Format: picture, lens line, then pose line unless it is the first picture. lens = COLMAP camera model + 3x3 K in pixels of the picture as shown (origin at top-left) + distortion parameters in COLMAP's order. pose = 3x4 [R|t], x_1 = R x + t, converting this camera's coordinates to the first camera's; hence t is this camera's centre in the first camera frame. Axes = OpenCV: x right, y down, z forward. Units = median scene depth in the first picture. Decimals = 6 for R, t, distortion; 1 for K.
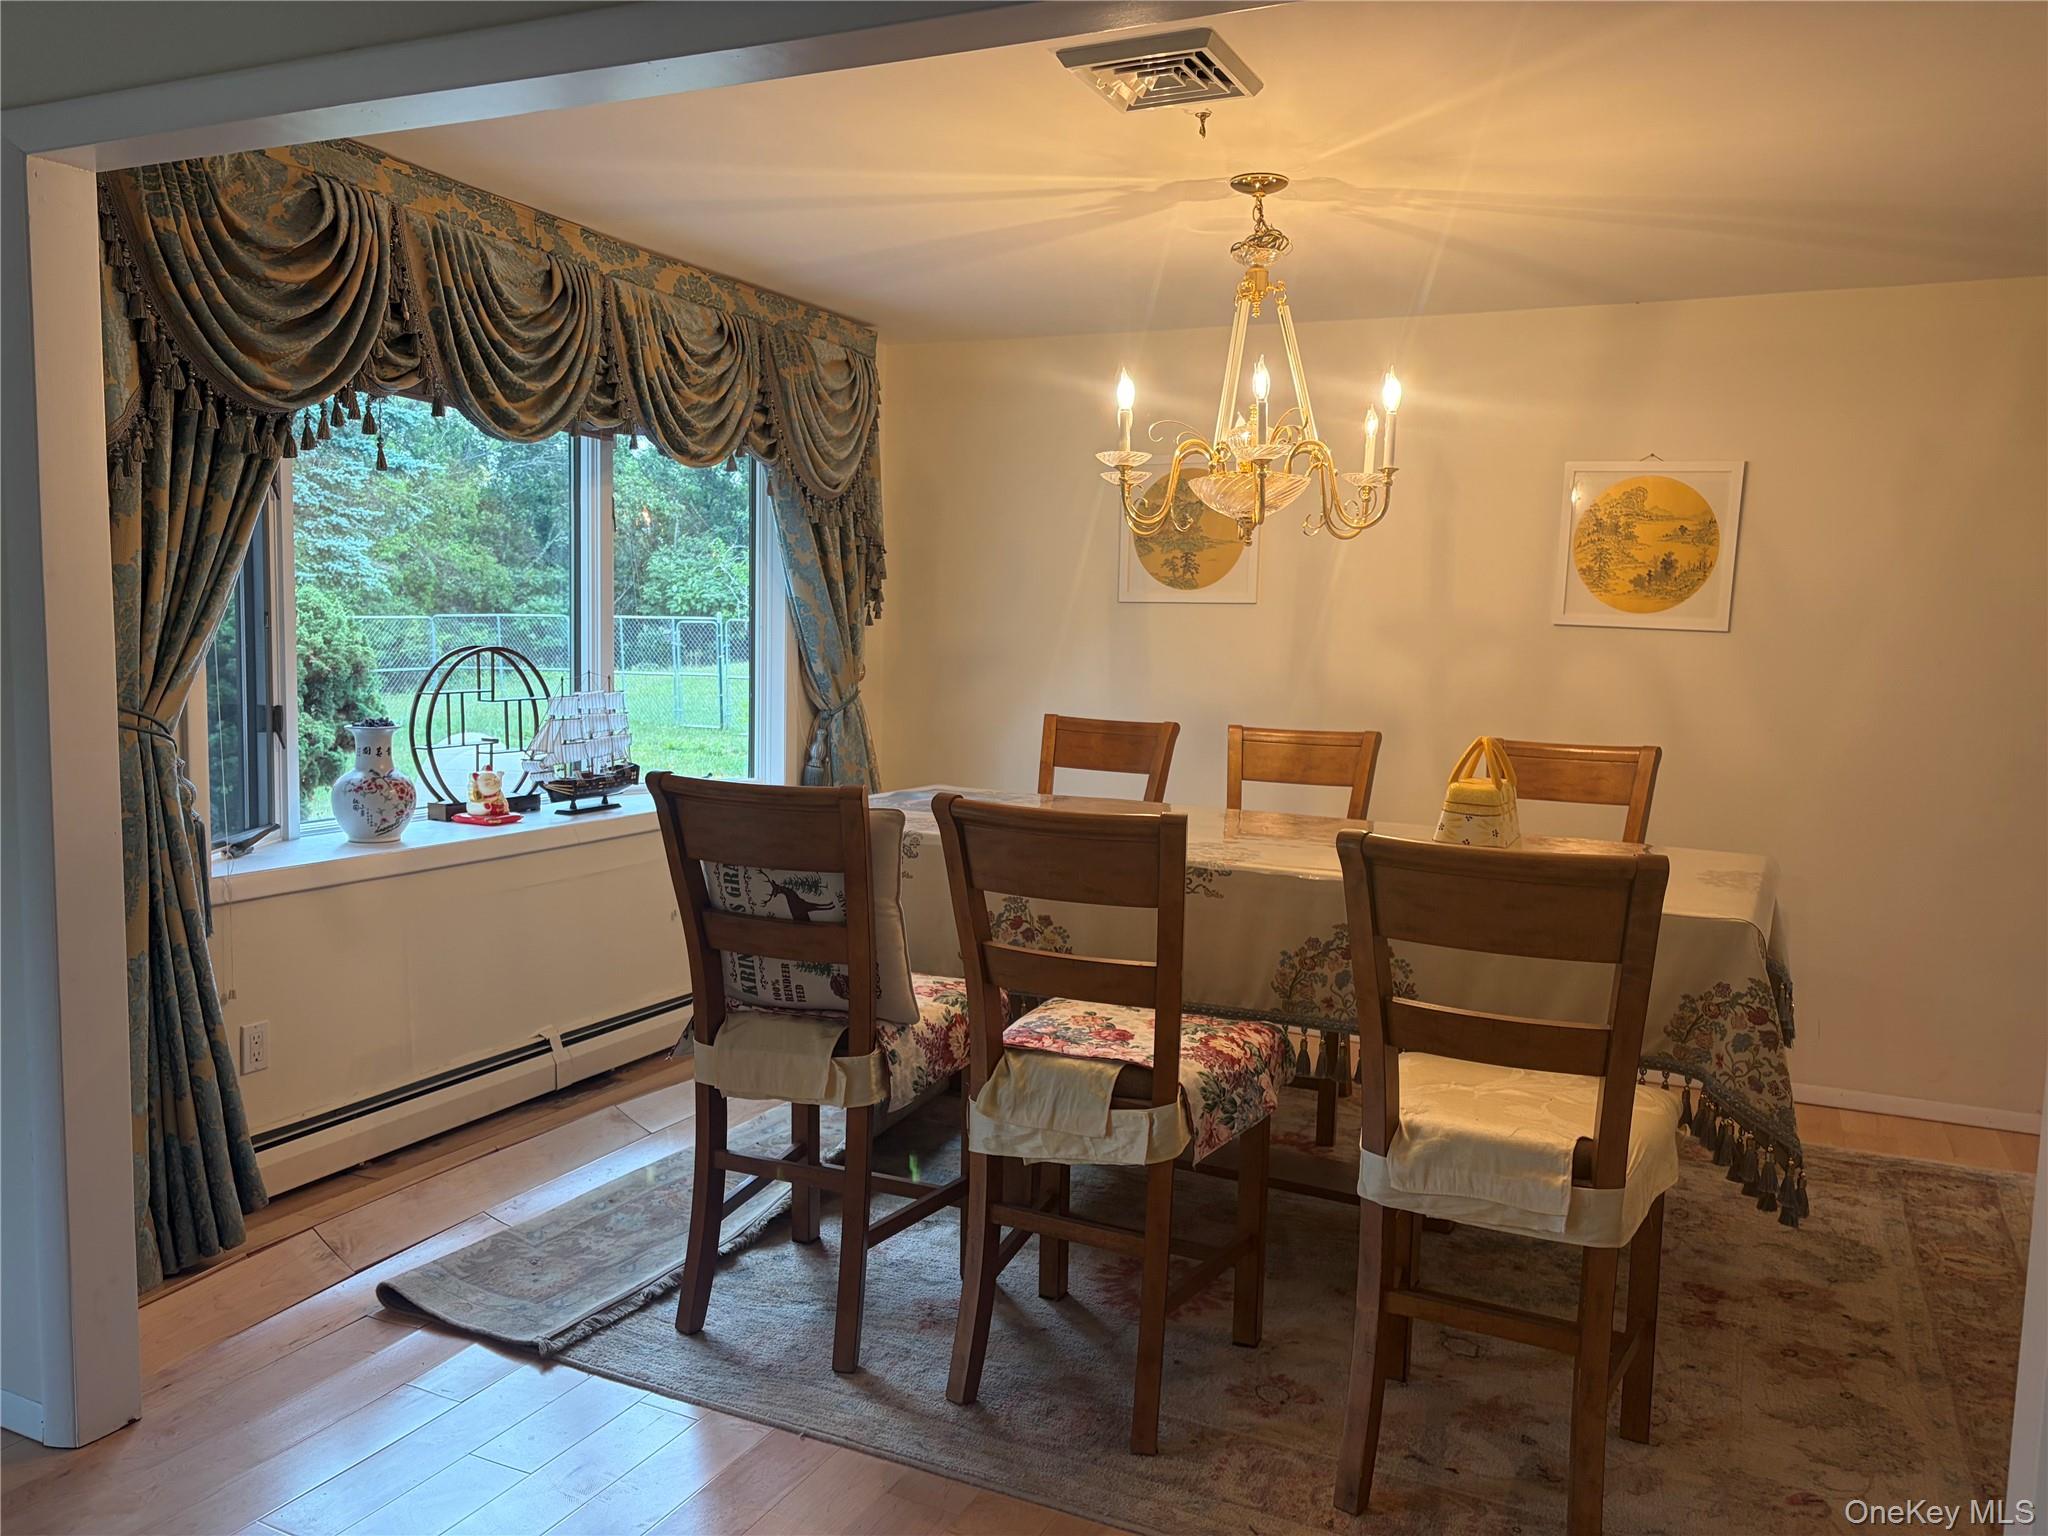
lens RADIAL K [[1548.5, 0, 1036.2], [0, 1548.5, 774.7], [0, 0, 1]] dist [0.053452, -0.053174]
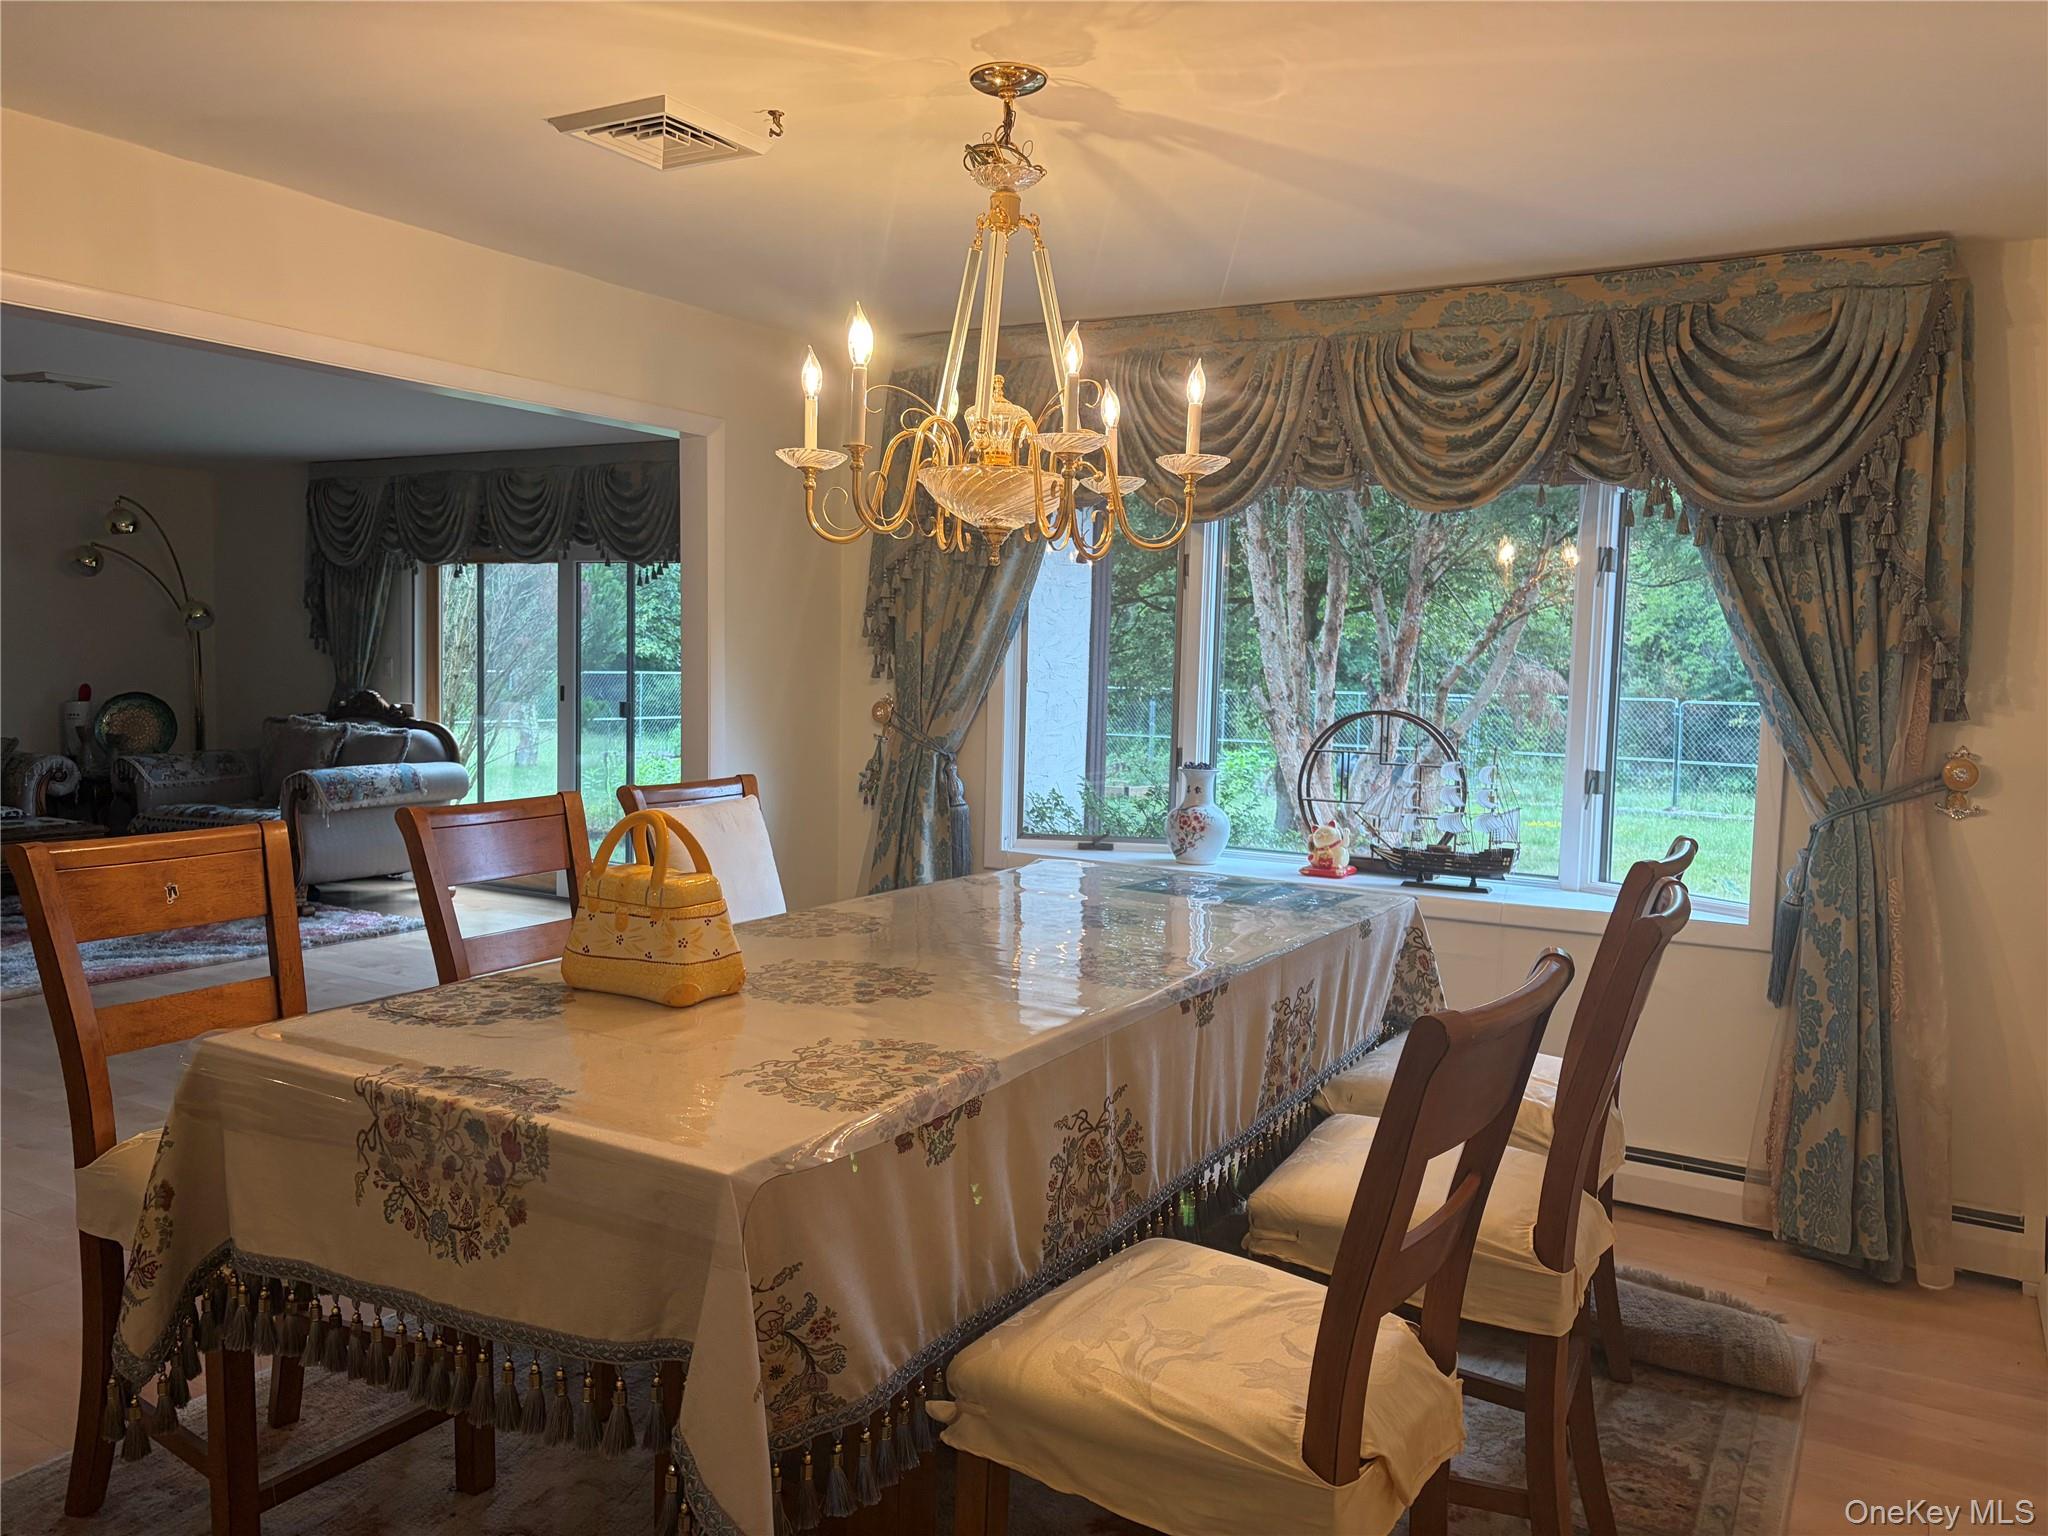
lens RADIAL K [[1548.5, 0, 1036.2], [0, 1548.5, 774.7], [0, 0, 1]] dist [0.053452, -0.053174]
pose [[-0.081612, 0.056917, -0.995038, 0.714452], [-0.128088, 0.989490, 0.067105, -0.081971], [0.988399, 0.132929, -0.073463, 0.882243]]
